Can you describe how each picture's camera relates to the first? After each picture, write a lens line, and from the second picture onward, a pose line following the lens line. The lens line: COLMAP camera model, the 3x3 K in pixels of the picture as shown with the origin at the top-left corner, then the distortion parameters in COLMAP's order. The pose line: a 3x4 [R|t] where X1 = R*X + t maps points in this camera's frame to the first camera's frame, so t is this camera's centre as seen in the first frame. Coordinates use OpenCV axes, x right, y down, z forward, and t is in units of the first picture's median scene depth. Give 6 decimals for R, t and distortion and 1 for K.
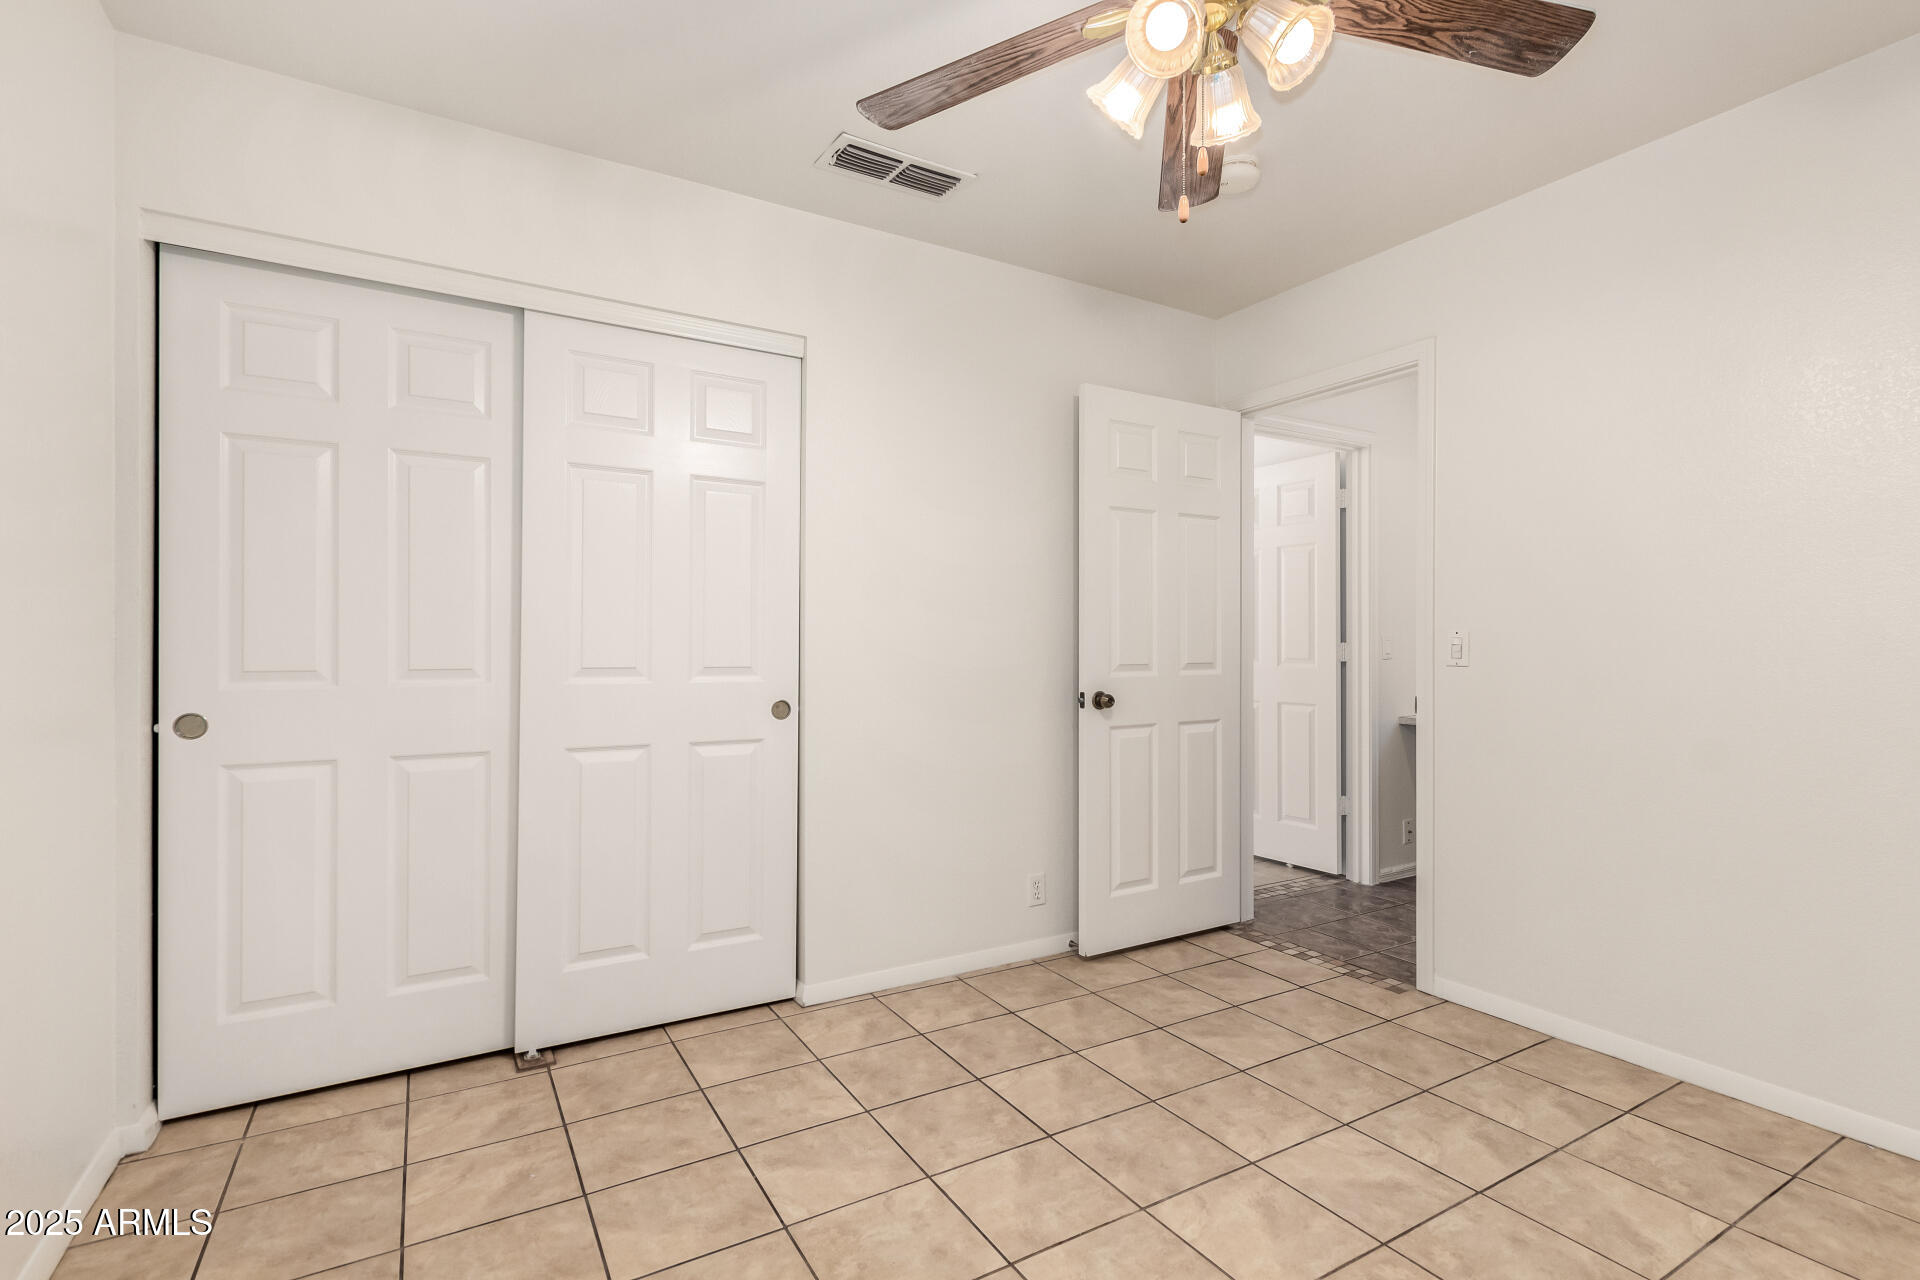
lens RADIAL K [[896.2, 0, 958.9], [0, 896.2, 642.4], [0, 0, 1]] dist [-0.002515, -0.000626]
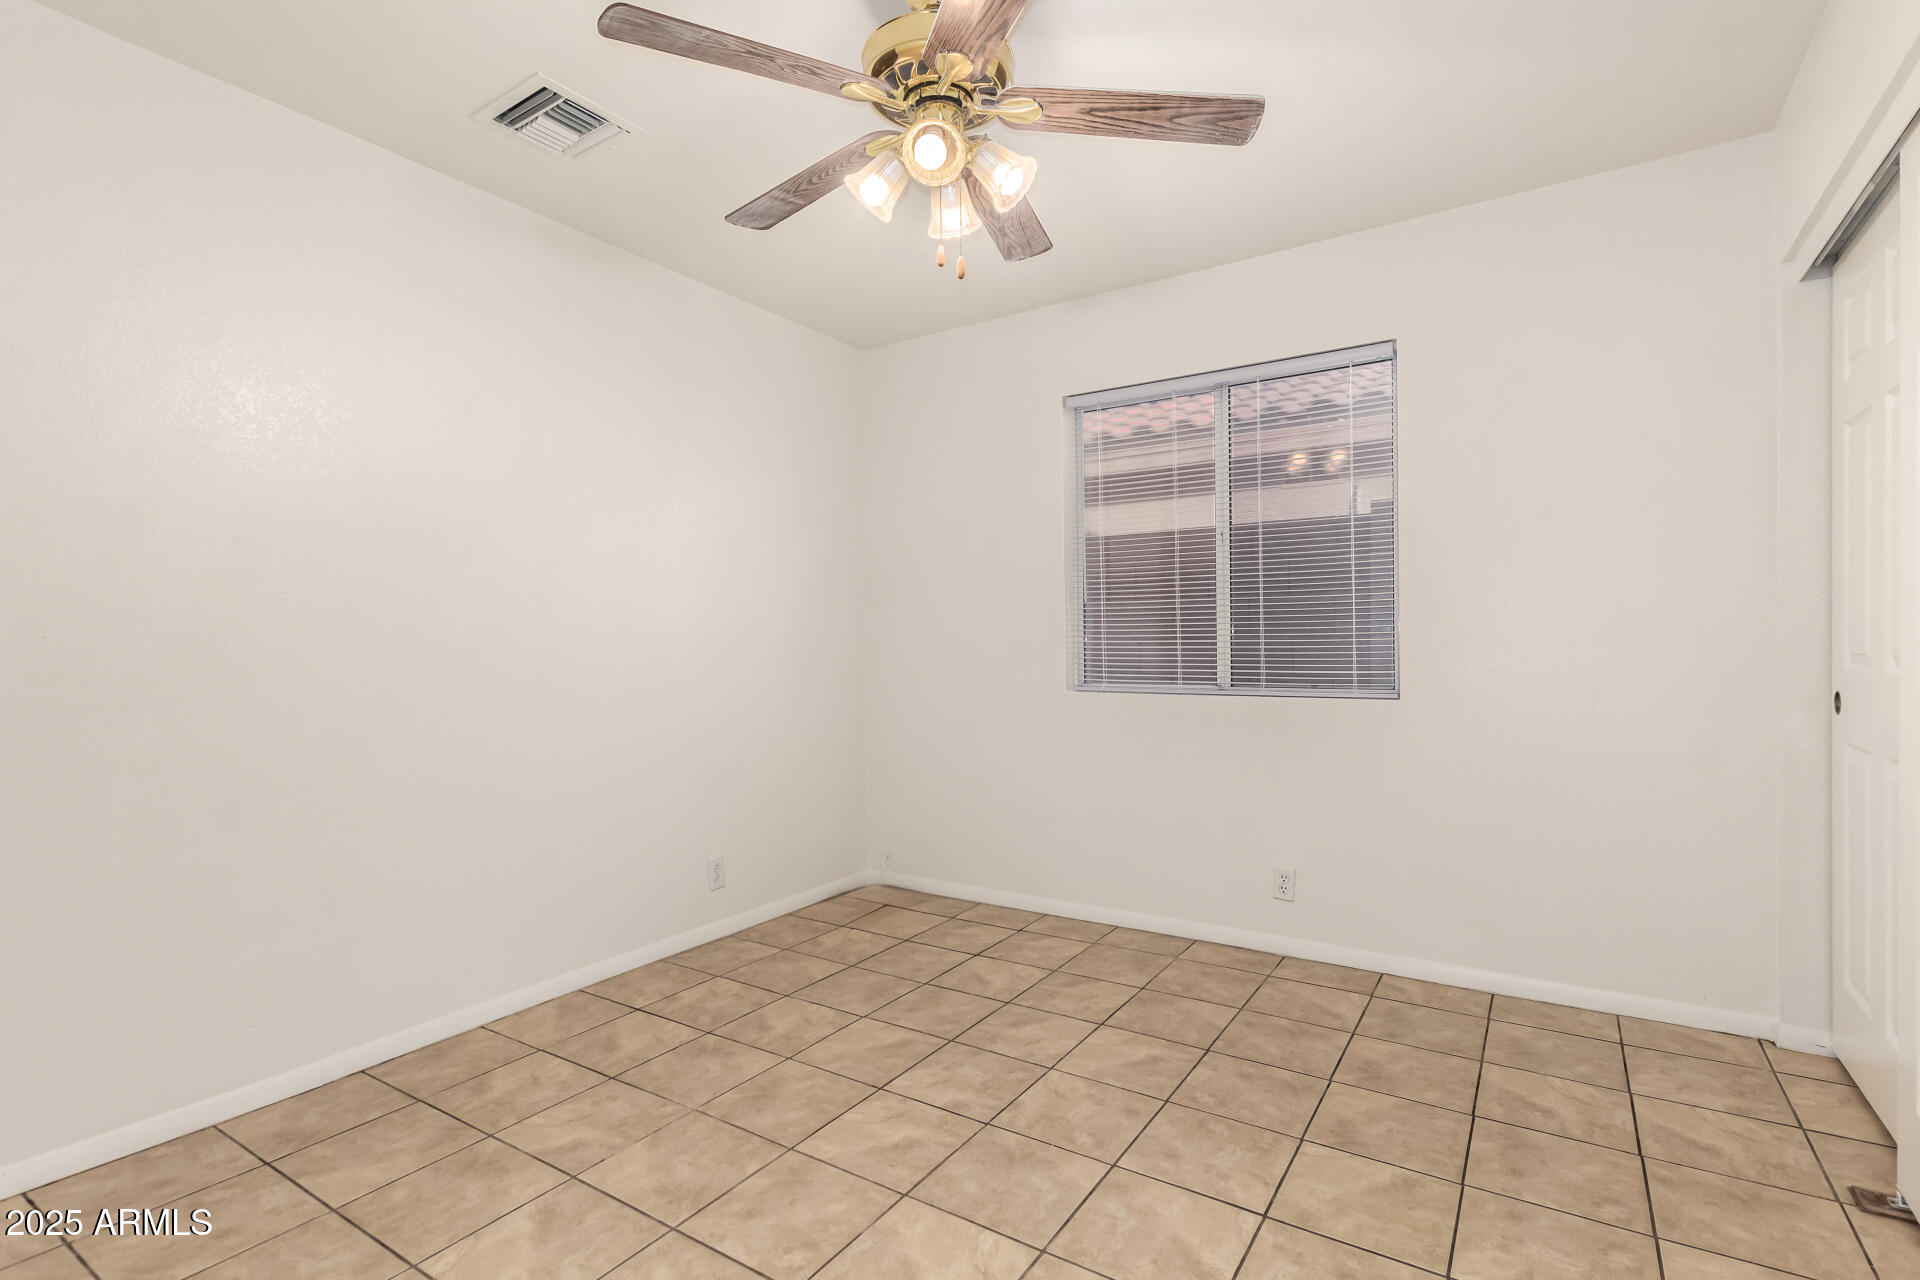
lens RADIAL K [[896.2, 0, 963.7], [0, 896.2, 642.8], [0, 0, 1]] dist [-0.002515, -0.000626]
pose [[-0.898910, 0.007520, -0.438069, 0.629186], [0.012697, 0.999880, -0.008889, 0.020923], [0.437949, -0.013552, -0.898898, 1.678054]]
